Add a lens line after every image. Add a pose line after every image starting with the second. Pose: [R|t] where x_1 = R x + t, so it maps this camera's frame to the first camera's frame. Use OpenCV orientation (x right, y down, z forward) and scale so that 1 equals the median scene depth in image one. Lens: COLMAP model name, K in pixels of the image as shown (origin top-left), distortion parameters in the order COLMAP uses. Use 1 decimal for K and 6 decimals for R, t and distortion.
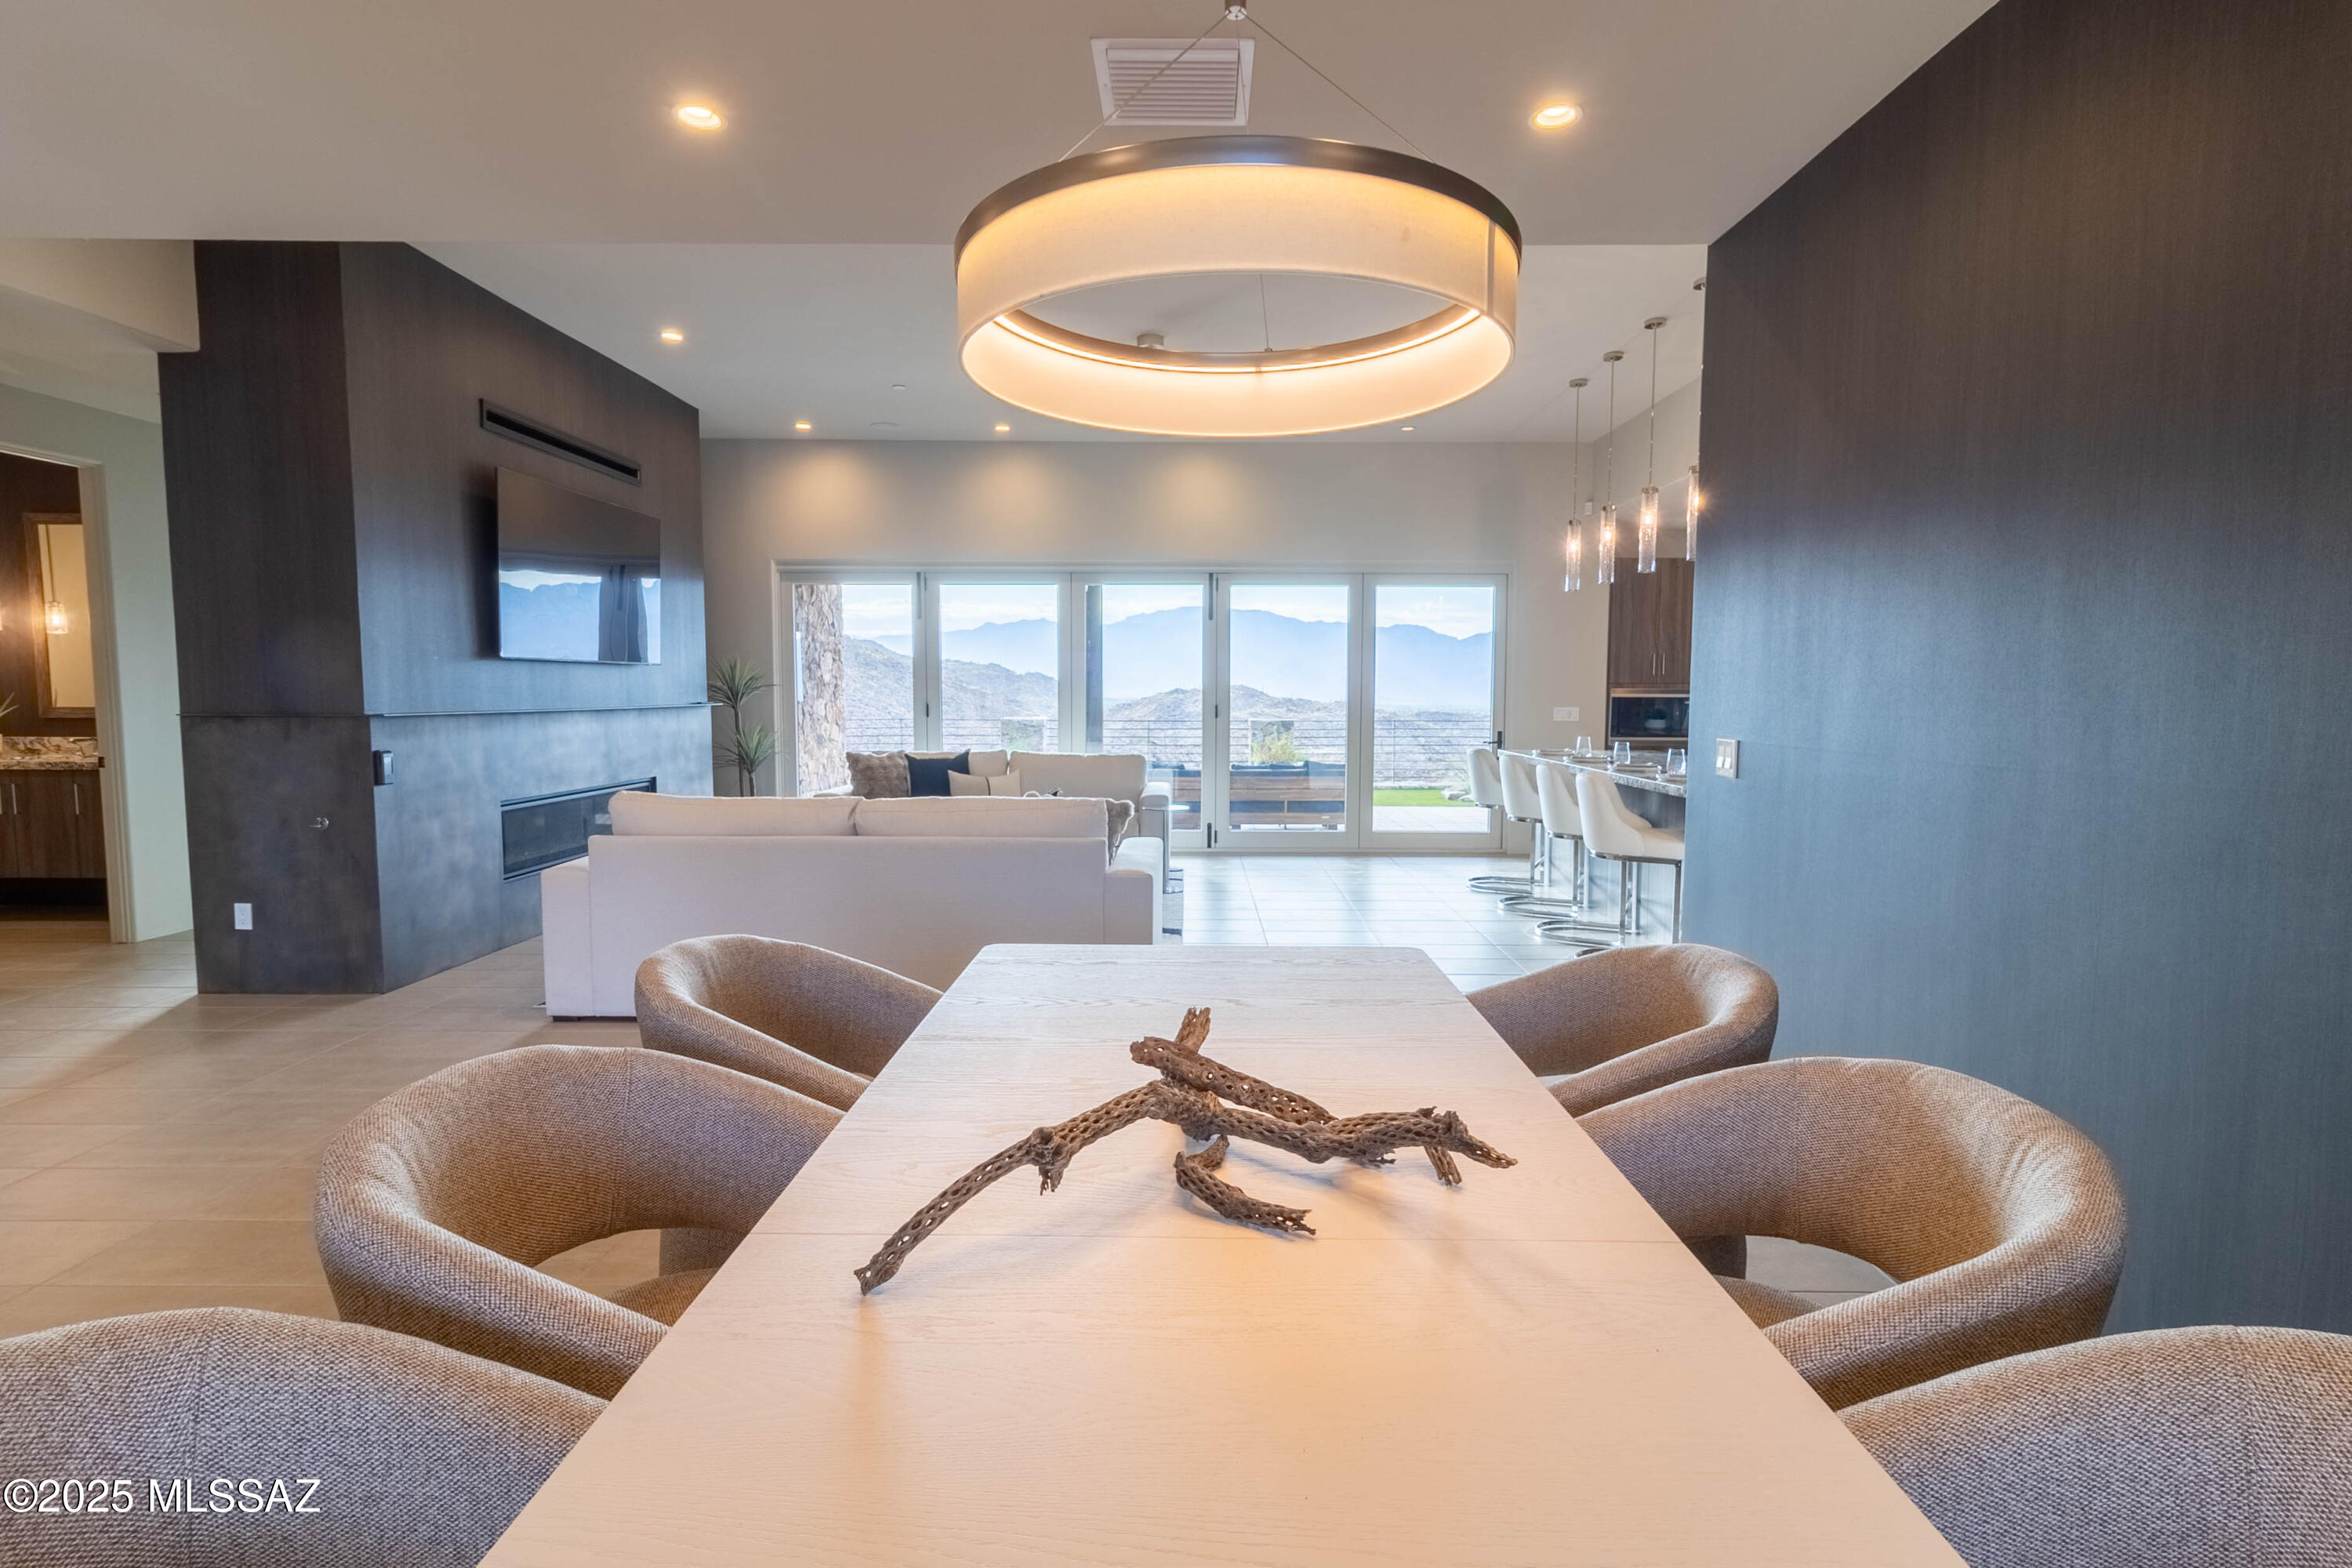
lens RADIAL K [[1101.6, 0, 1178.4], [0, 1101.6, 779.3], [0, 0, 1]] dist [0.001045, -0.000092]
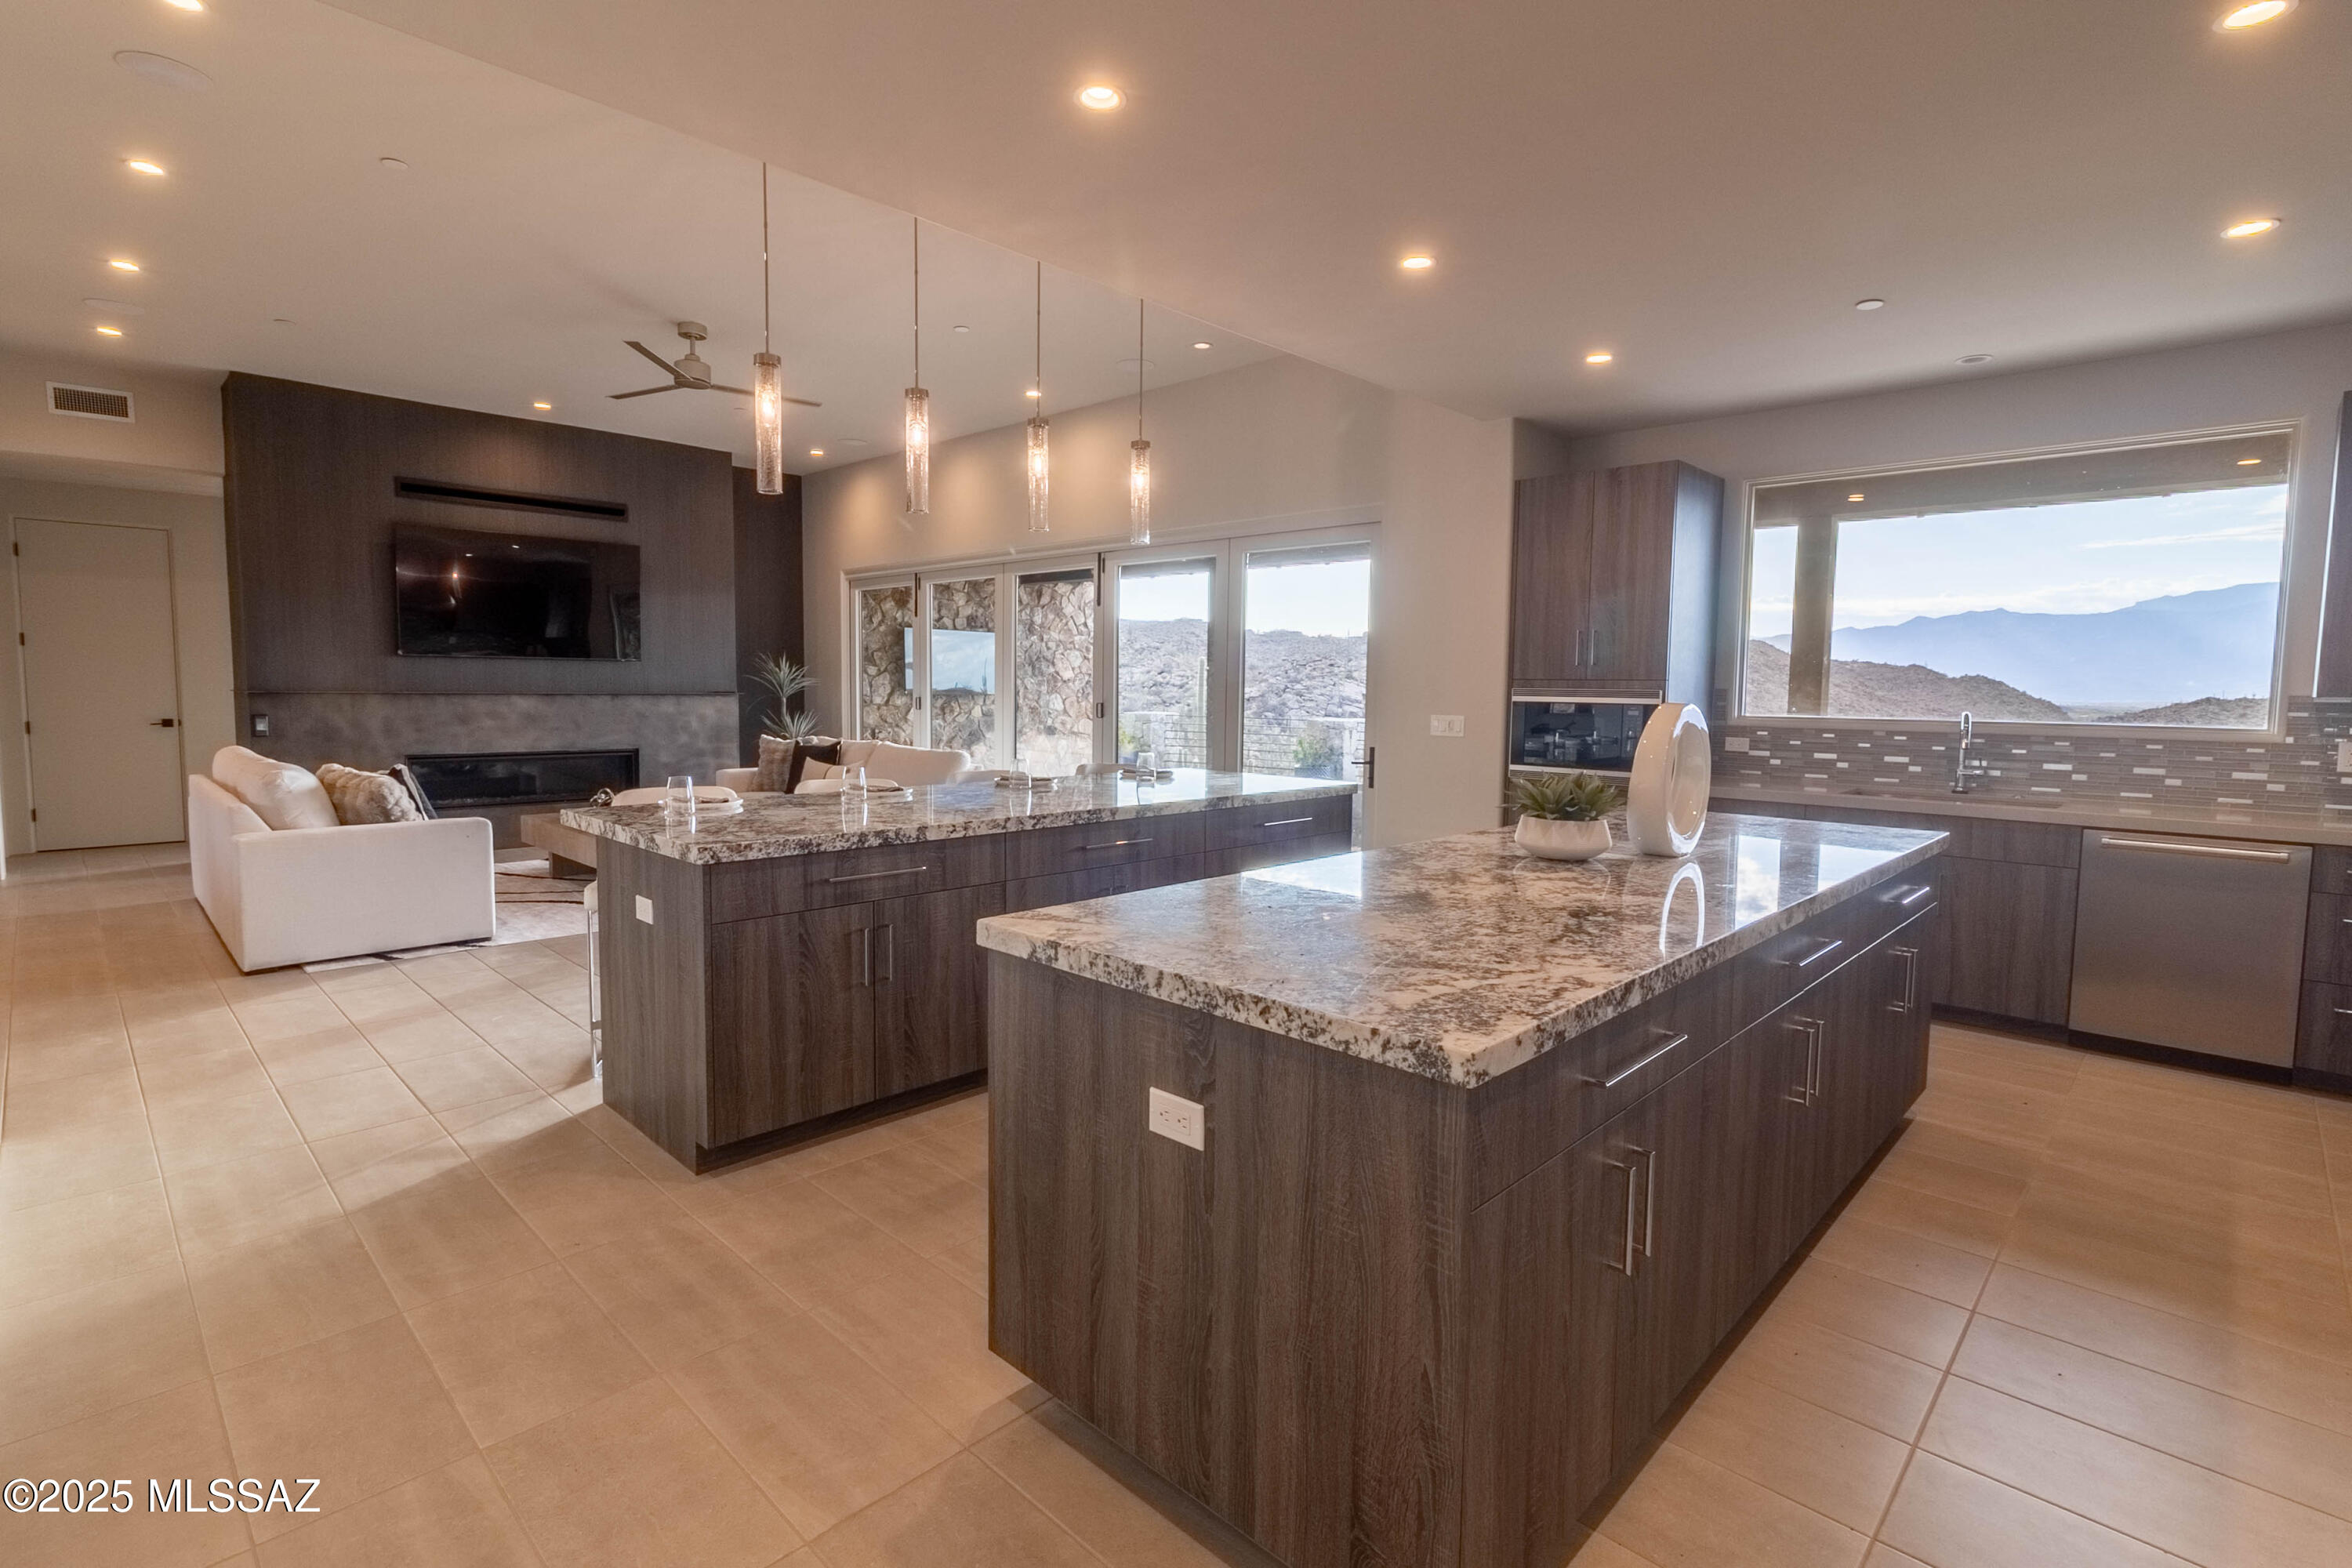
lens RADIAL K [[1101.6, 0, 1176.0], [0, 1101.6, 772.2], [0, 0, 1]] dist [0.001045, -0.000092]
pose [[0.722953, 0.063500, -0.687973, 0.689476], [-0.070084, 0.997371, 0.018410, -0.032026], [0.687334, 0.034906, 0.725503, 0.395871]]
